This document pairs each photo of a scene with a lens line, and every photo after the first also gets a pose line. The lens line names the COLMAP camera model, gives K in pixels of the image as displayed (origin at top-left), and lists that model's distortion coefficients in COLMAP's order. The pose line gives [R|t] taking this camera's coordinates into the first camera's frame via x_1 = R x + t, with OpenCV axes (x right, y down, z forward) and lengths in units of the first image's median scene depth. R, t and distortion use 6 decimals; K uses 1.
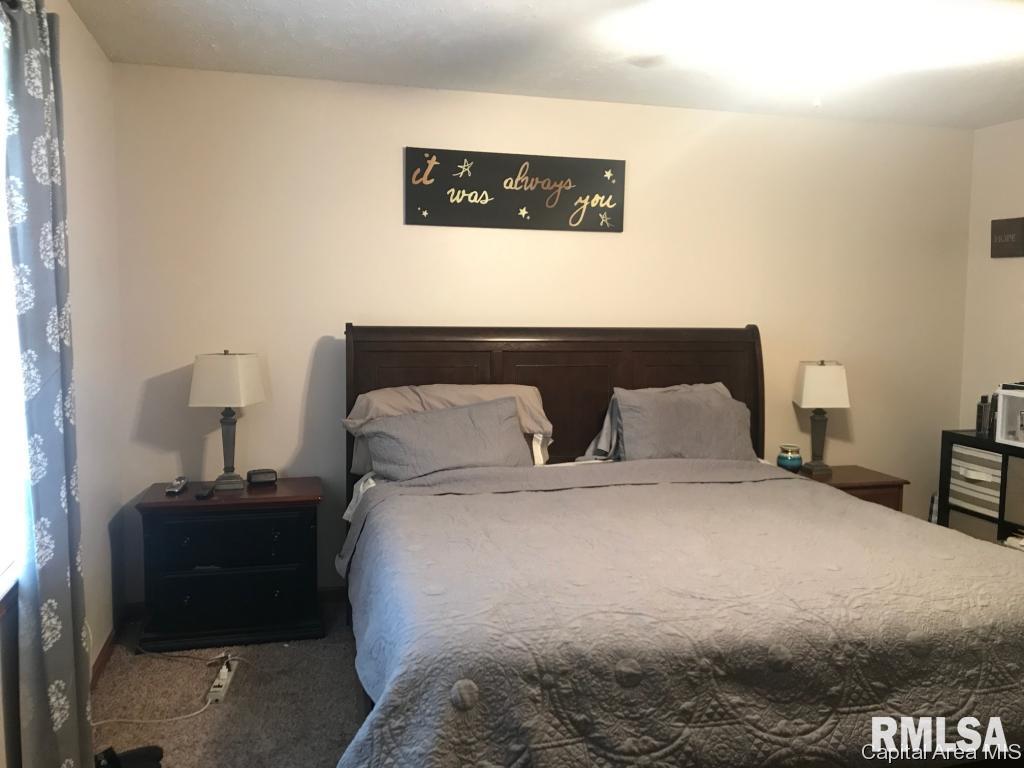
lens RADIAL K [[824.5, 0, 509.8], [0, 824.5, 389.8], [0, 0, 1]] dist [0.033050, -0.026103]
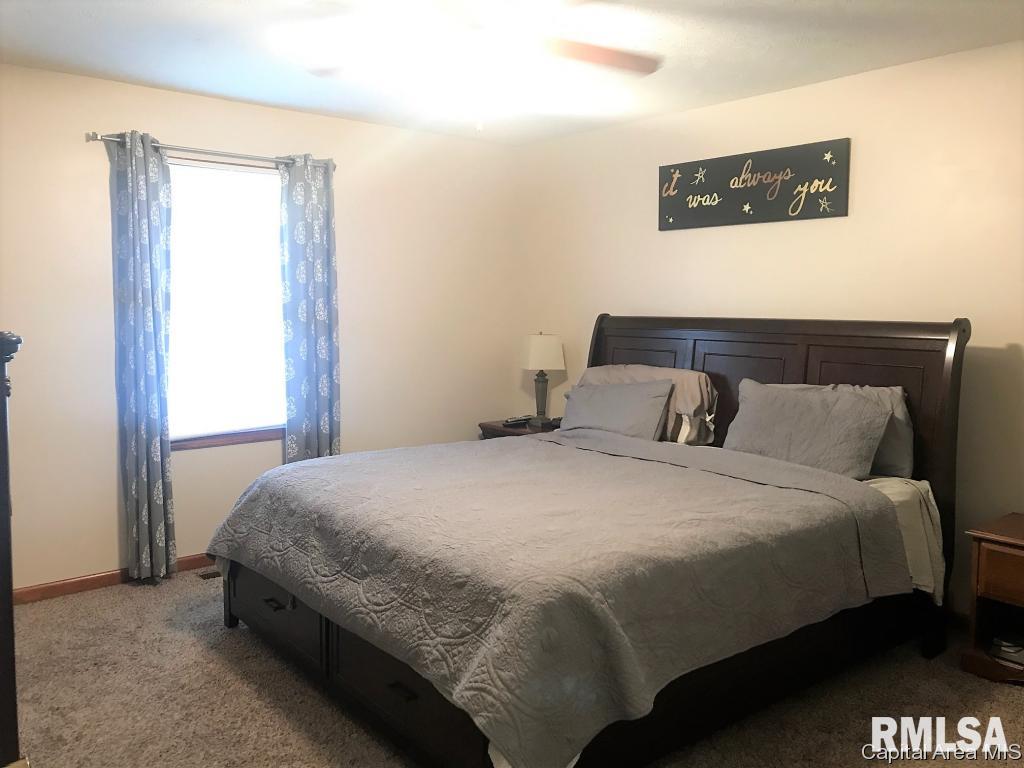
lens RADIAL K [[824.5, 0, 508.5], [0, 824.5, 376.7], [0, 0, 1]] dist [0.033050, -0.026103]
pose [[0.438478, 0.072766, -0.895791, 0.842313], [-0.087958, 0.995407, 0.037803, -0.015903], [0.894427, 0.062216, 0.442864, 0.282142]]
